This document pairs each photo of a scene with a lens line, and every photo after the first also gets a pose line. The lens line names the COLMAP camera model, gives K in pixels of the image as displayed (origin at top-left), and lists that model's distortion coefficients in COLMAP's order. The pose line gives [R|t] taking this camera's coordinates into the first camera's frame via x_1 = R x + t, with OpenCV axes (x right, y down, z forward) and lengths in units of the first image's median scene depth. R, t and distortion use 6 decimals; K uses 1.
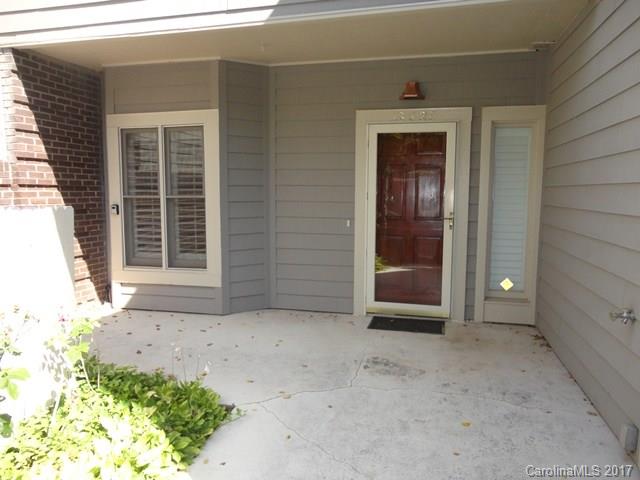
lens RADIAL K [[470.9, 0, 322.5], [0, 470.9, 241.1], [0, 0, 1]] dist [0.008089, 0.021905]
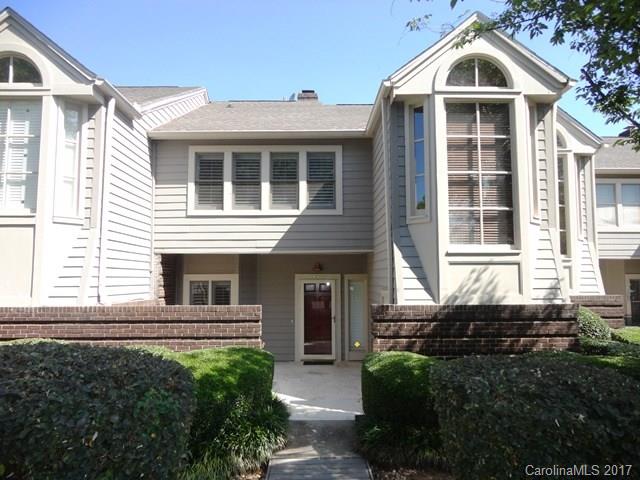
lens RADIAL K [[470.9, 0, 318.8], [0, 470.9, 242.1], [0, 0, 1]] dist [0.008089, 0.021905]
pose [[0.970437, 0.013517, 0.240976, -0.408450], [0.032289, 0.982184, -0.185125, 0.015817], [-0.239185, 0.187433, 0.952712, -1.411729]]
